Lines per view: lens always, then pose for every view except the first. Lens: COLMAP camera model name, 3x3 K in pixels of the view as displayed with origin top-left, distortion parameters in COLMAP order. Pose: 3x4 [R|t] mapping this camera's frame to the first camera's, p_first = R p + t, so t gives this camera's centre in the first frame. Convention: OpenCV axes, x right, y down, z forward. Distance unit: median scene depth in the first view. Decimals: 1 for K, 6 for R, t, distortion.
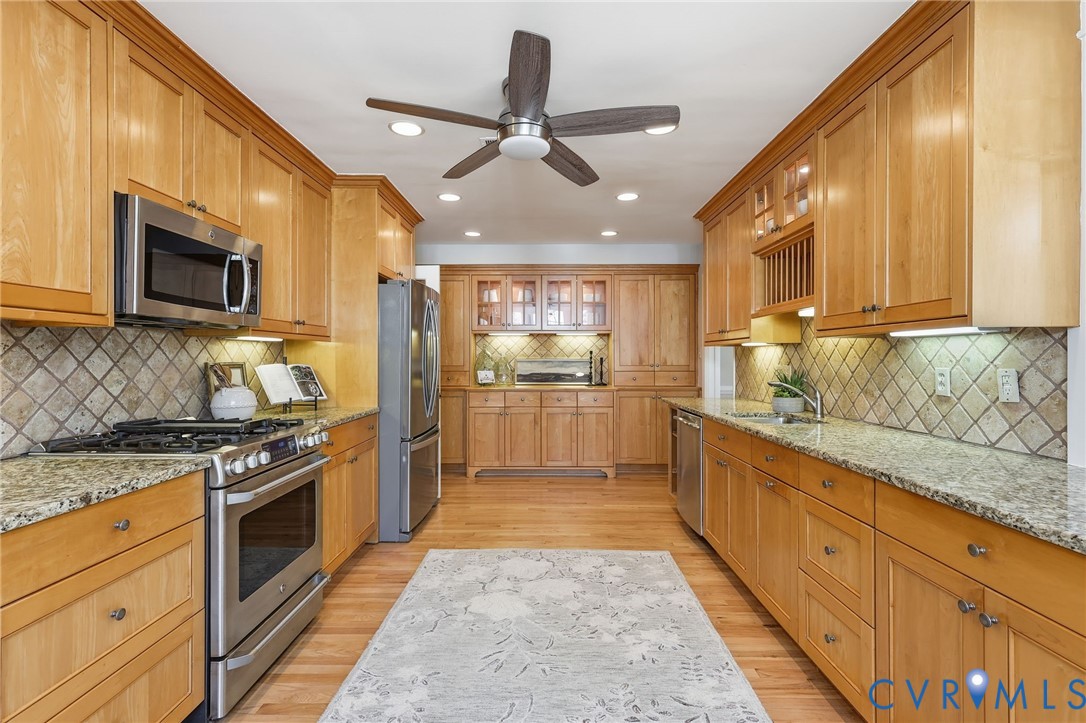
lens RADIAL K [[505.5, 0, 544.6], [0, 505.5, 359.3], [0, 0, 1]] dist [0.000411, 0.000793]
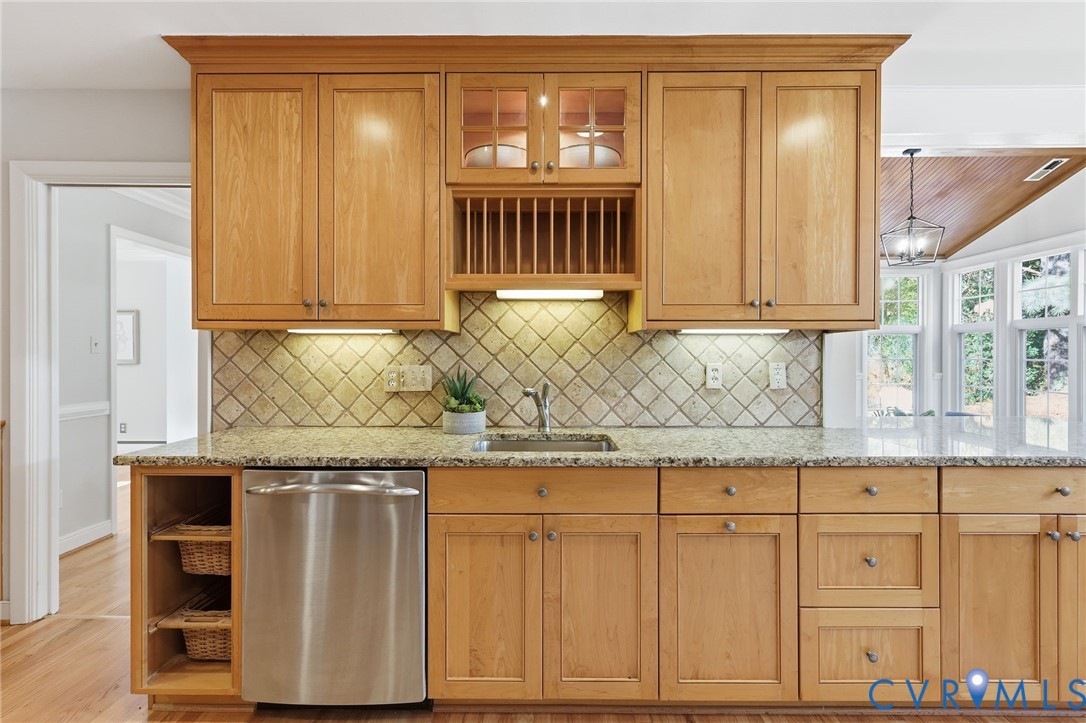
lens RADIAL K [[505.5, 0, 543.4], [0, 505.5, 358.8], [0, 0, 1]] dist [0.000411, 0.000793]
pose [[0.010514, -0.008011, 0.999913, -0.342415], [0.002358, 0.999965, 0.007987, -0.003199], [-0.999942, 0.002274, 0.010533, 1.464975]]
